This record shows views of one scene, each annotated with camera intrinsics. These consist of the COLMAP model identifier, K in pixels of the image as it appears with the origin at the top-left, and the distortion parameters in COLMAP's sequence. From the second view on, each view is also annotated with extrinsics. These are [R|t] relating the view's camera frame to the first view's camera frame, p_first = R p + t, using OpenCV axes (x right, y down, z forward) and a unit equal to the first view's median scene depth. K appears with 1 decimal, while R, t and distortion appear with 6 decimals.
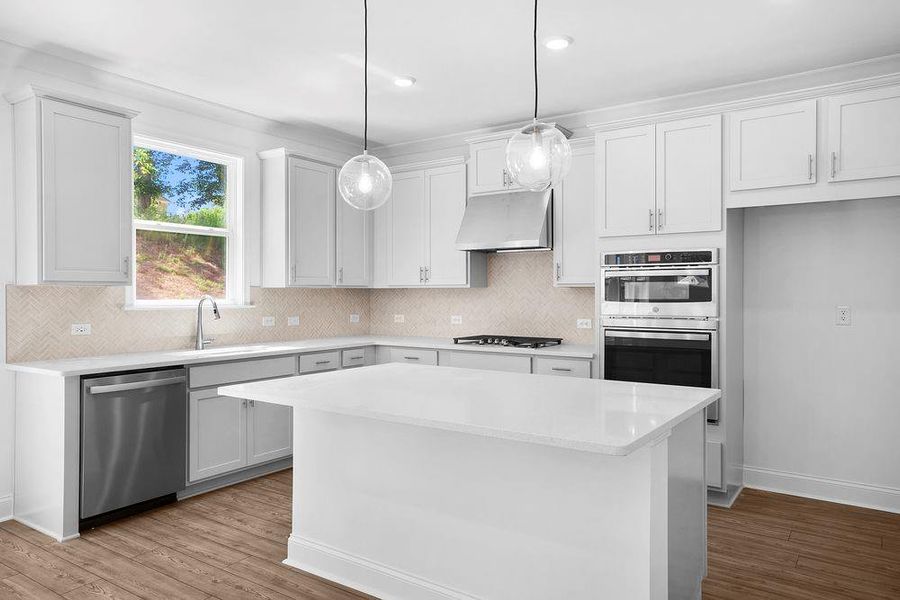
lens RADIAL K [[596.7, 0, 450.0], [0, 596.7, 300.0], [0, 0, 1]] dist [0.003271, 0.001103]
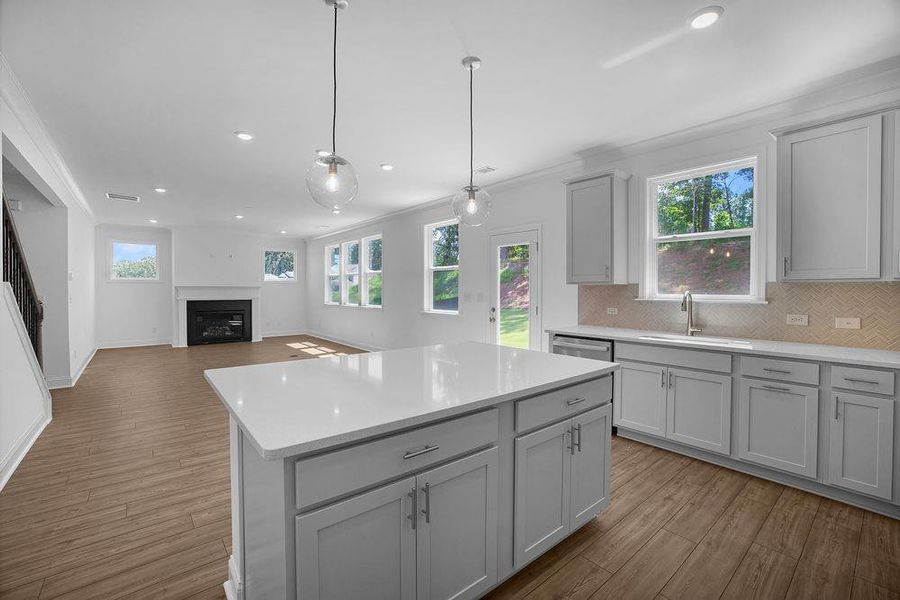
lens RADIAL K [[389.8, 0, 442.0], [0, 389.8, 292.4], [0, 0, 1]] dist [-0.000010, 0.000007]
pose [[-0.258229, 0.004088, -0.966075, 0.489476], [-0.016060, 0.999835, 0.008523, -0.003213], [0.965950, 0.017716, -0.258120, 0.751291]]
